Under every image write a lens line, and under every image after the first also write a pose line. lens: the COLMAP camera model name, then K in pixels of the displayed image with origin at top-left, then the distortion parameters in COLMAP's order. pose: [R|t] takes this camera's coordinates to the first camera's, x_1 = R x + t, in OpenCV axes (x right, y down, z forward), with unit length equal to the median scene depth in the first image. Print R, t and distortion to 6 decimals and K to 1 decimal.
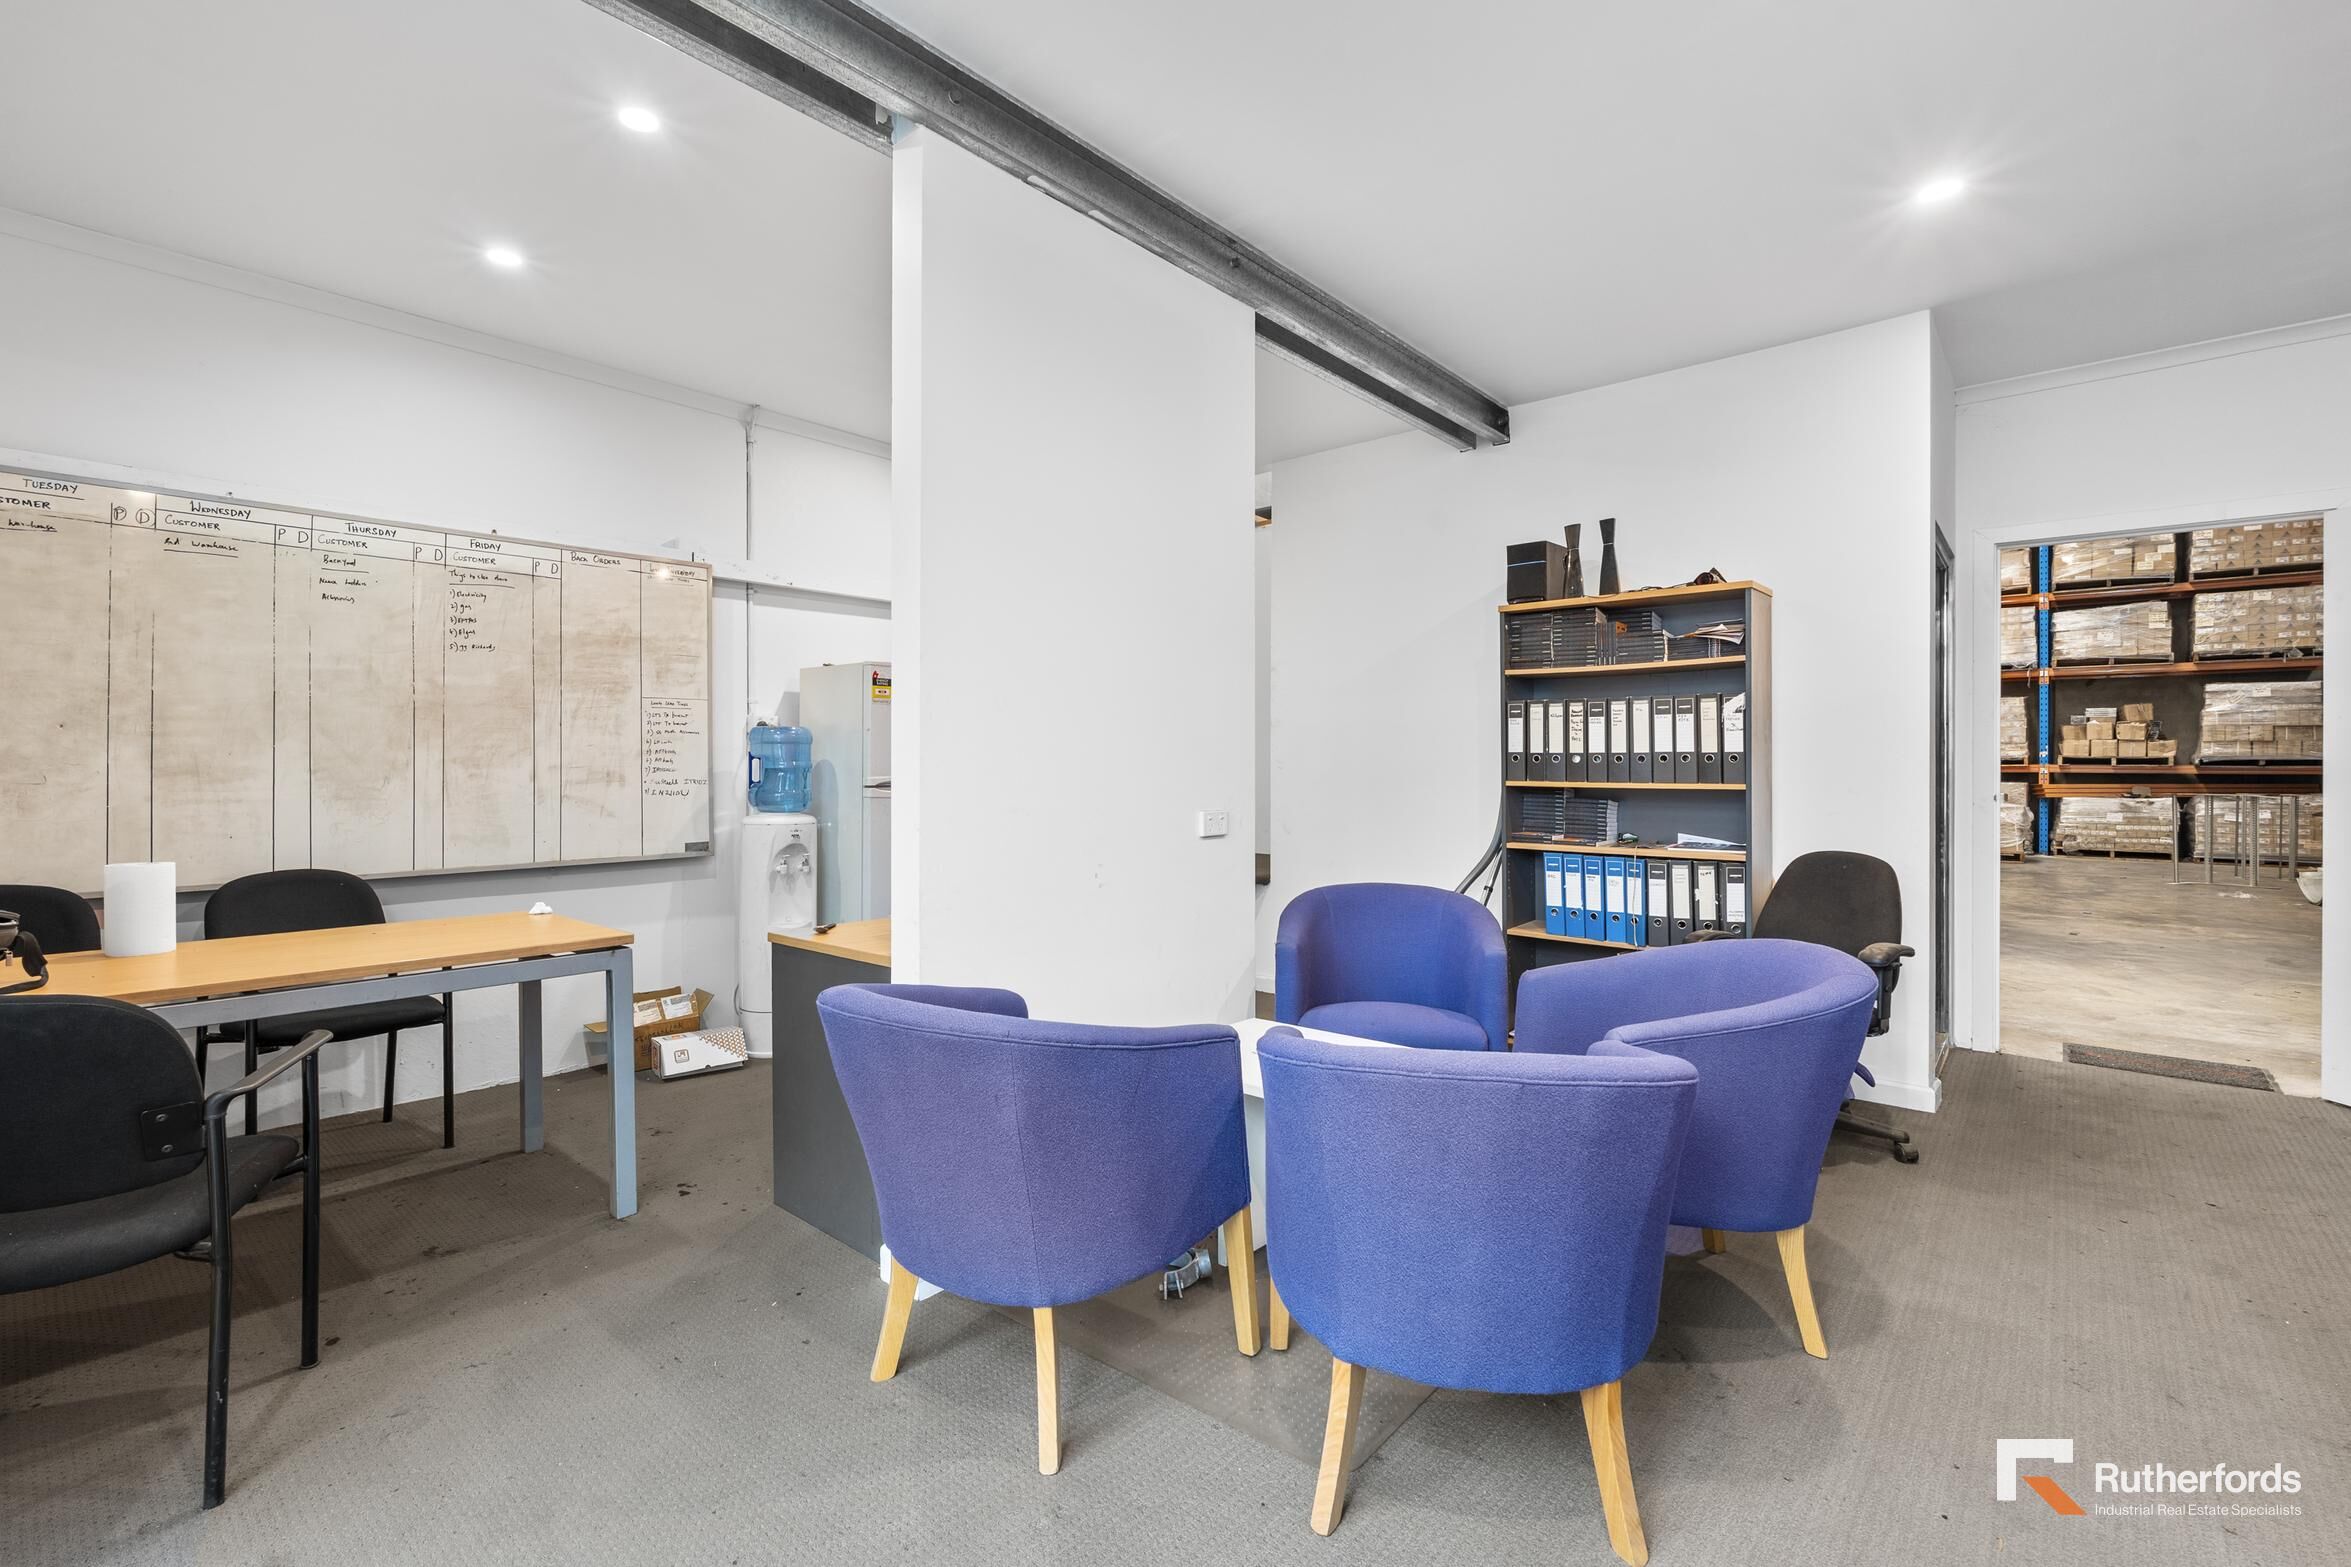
lens RADIAL K [[1014.9, 0, 1174.2], [0, 1014.9, 756.4], [0, 0, 1]] dist [-0.003039, -0.000384]
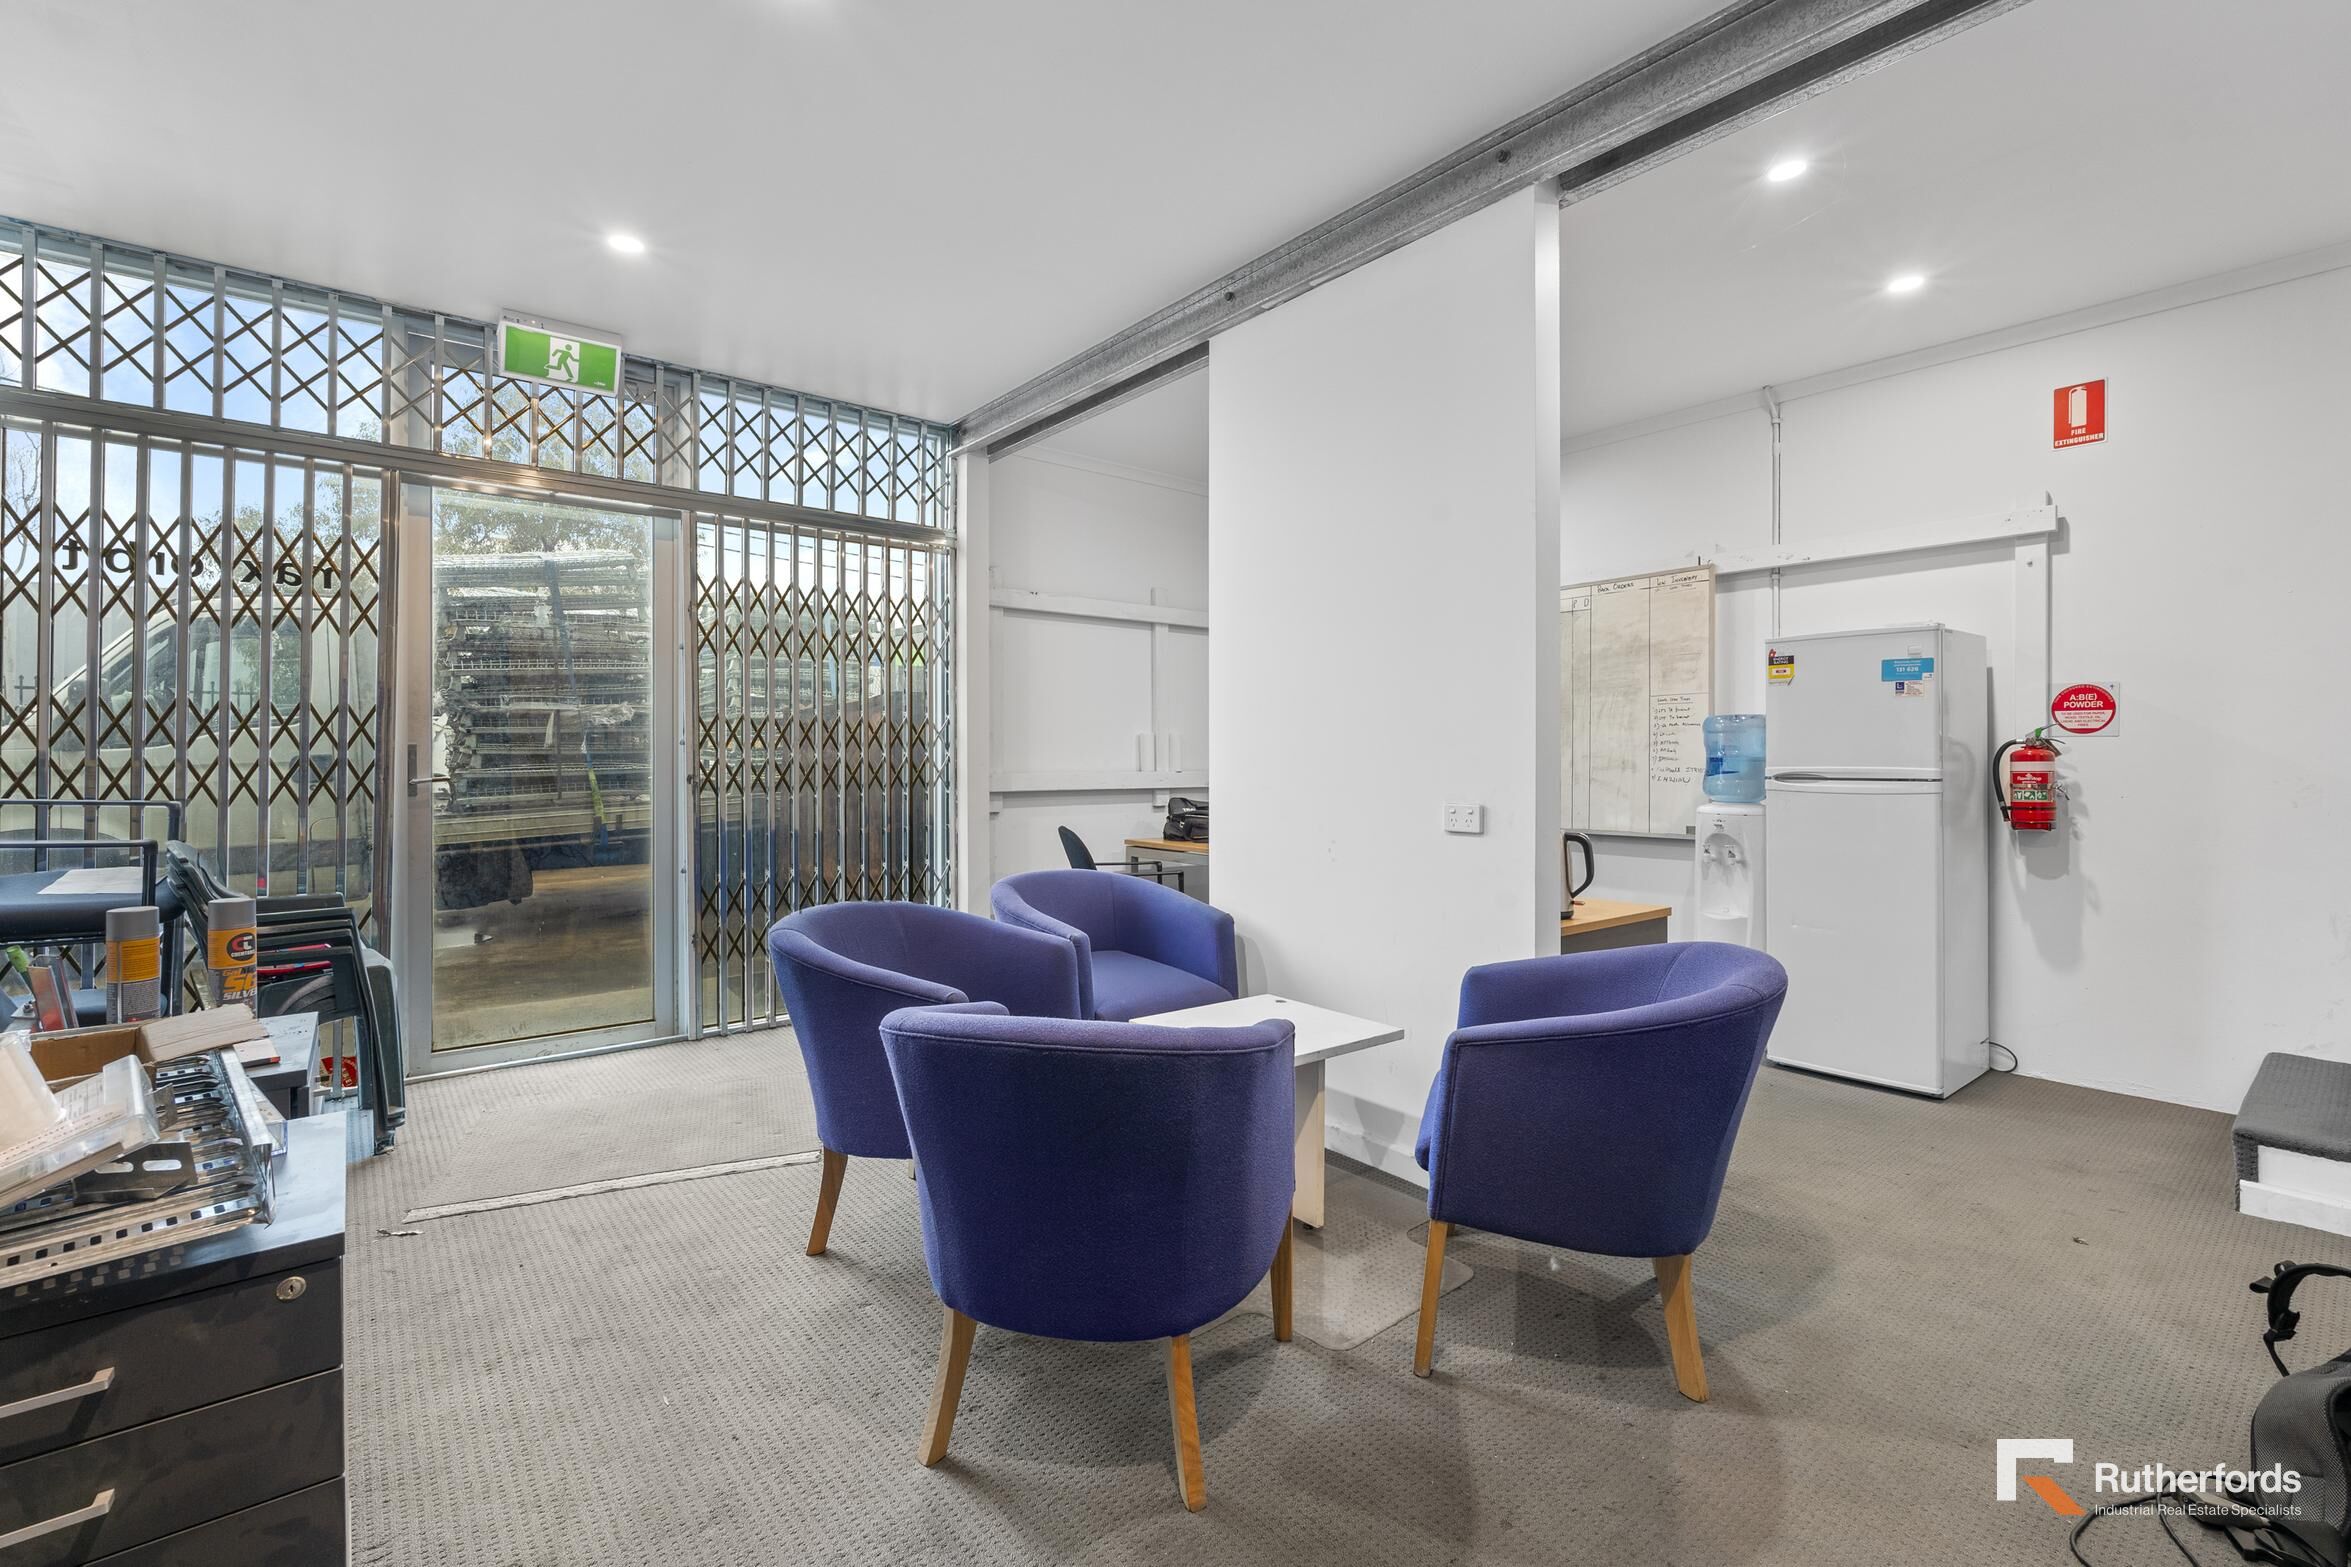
lens RADIAL K [[1032.3, 0, 1175.5], [0, 1032.3, 783.5], [0, 0, 1]] dist [-0.002734, 0.000110]
pose [[-0.170407, 0.026559, -0.985016, 0.737636], [0.005279, 0.999647, 0.026040, 0.007832], [0.985360, -0.000762, -0.170487, 0.672933]]
